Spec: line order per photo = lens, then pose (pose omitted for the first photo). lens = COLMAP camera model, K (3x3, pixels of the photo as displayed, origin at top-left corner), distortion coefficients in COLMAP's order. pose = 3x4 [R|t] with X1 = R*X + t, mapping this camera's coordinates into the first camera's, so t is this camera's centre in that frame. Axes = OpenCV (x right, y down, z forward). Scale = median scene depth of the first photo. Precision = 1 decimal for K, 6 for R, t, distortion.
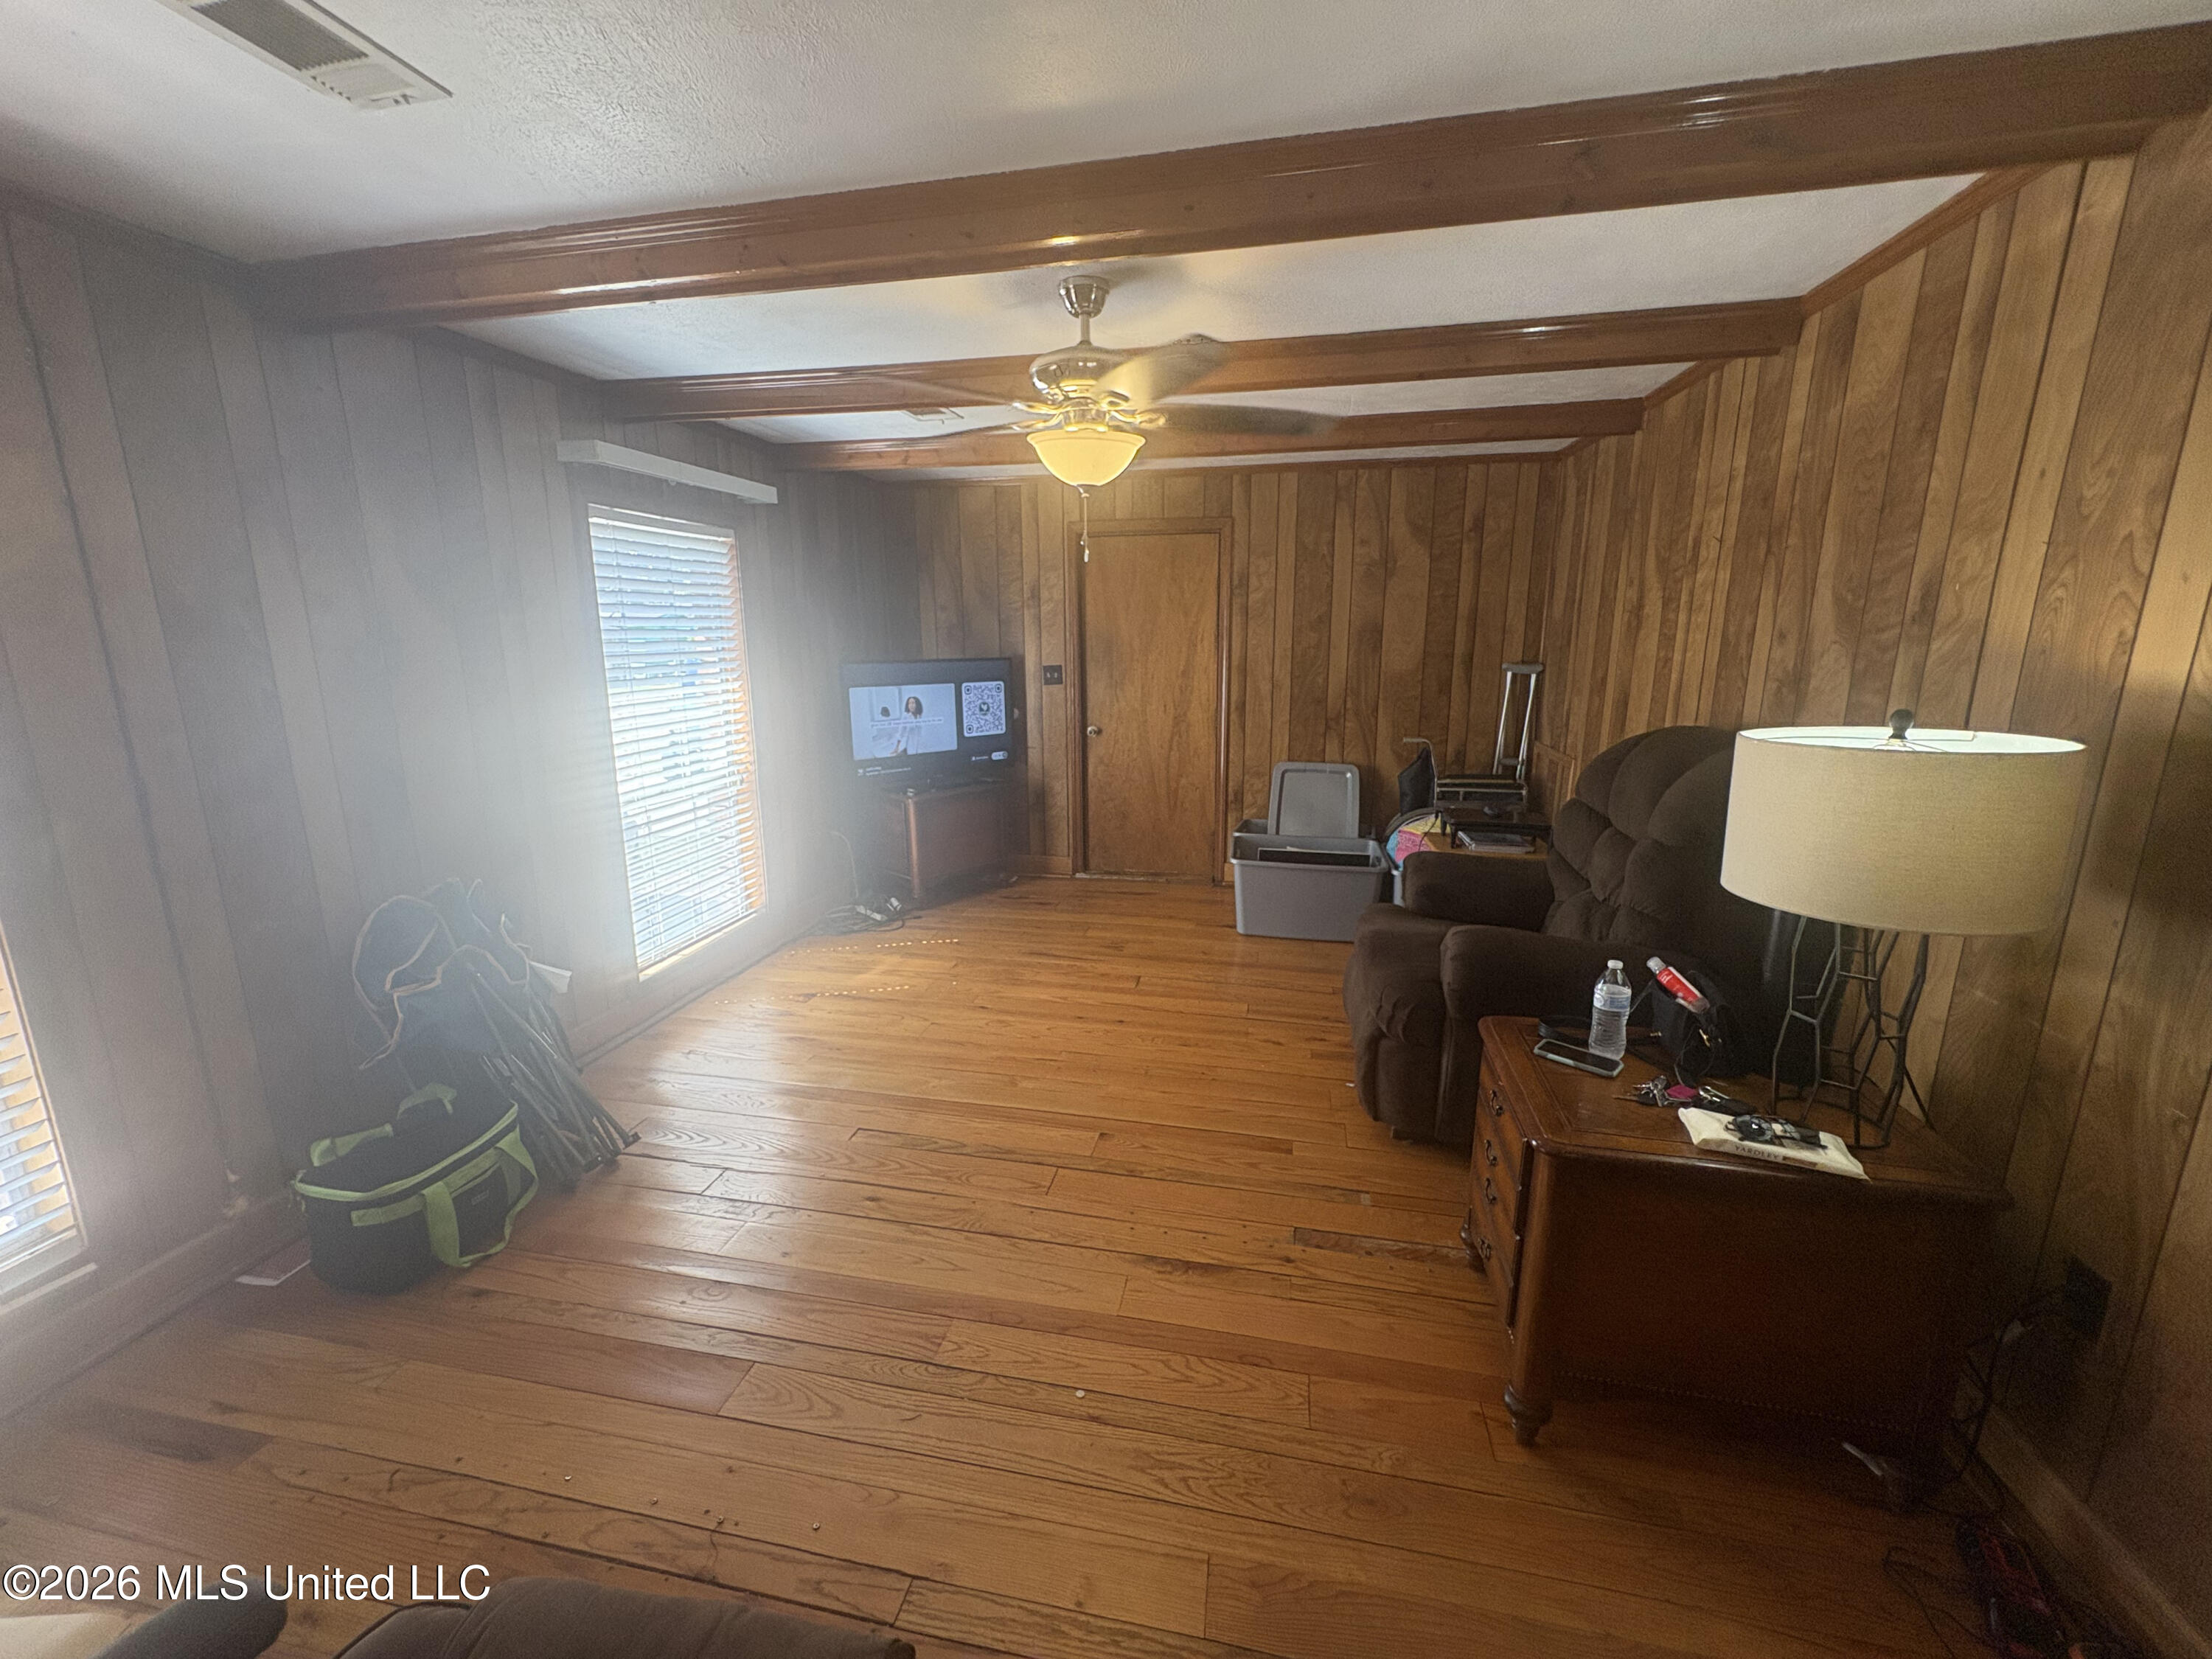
lens RADIAL K [[884.1, 0, 1106.0], [0, 884.1, 829.5], [0, 0, 1]] dist [0.000208, -0.000023]
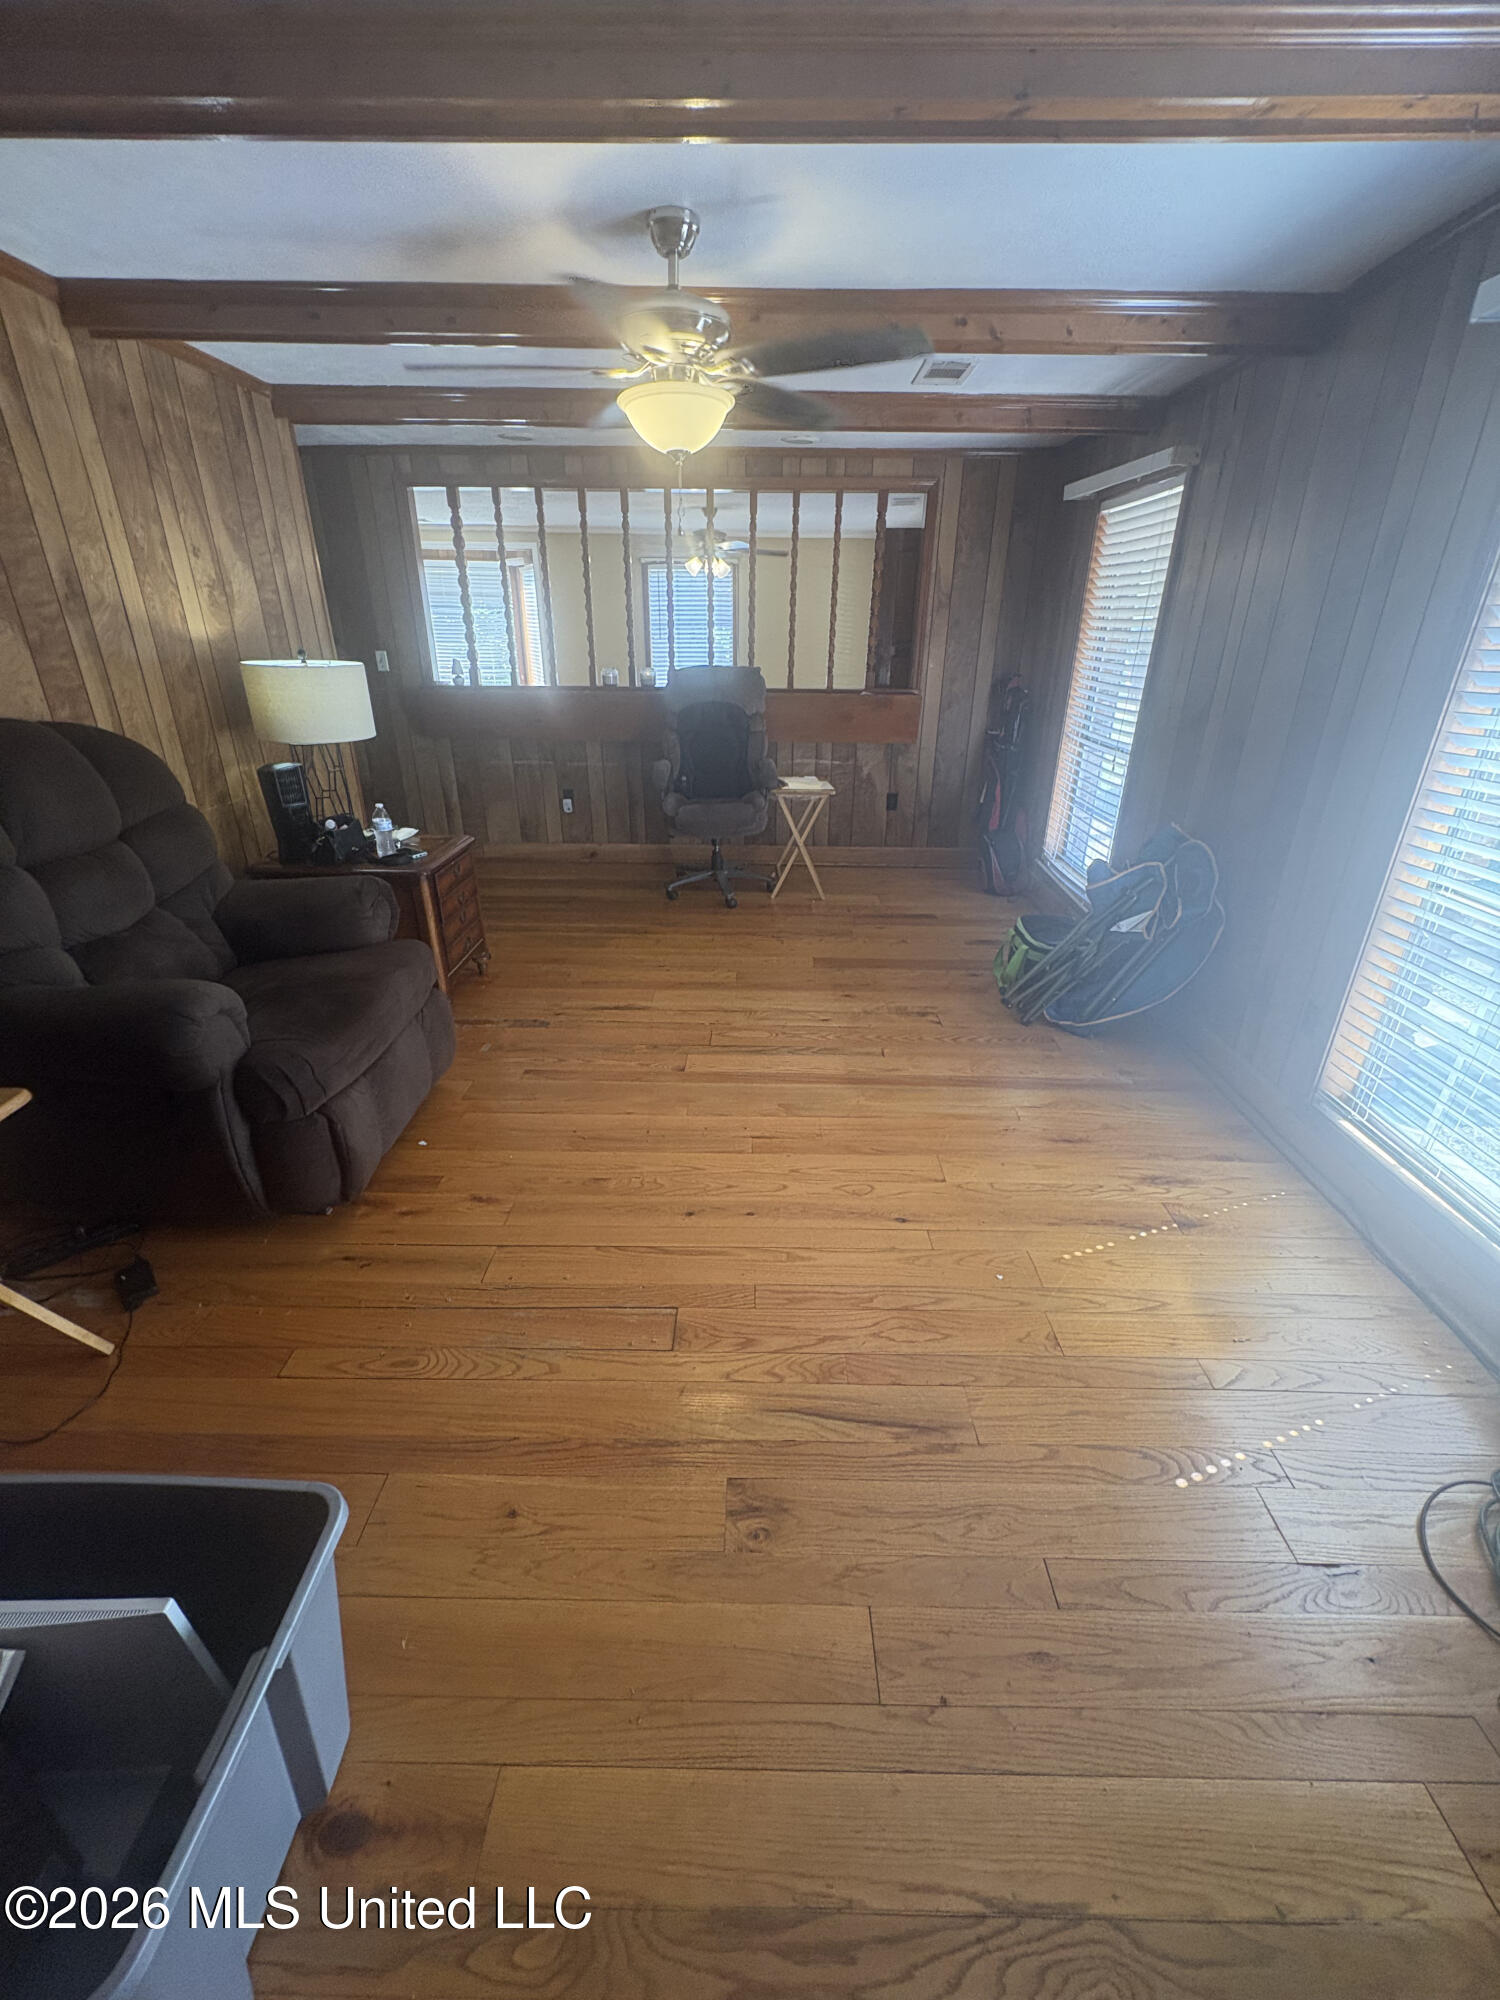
lens RADIAL K [[799.4, 0, 750.0], [0, 799.4, 1000.0], [0, 0, 1]] dist [0.000208, -0.000023]
pose [[-0.982136, 0.072383, -0.173696, 0.128966], [-0.046645, 0.800605, 0.597374, -0.561519], [0.182302, 0.594804, -0.782926, 2.699498]]
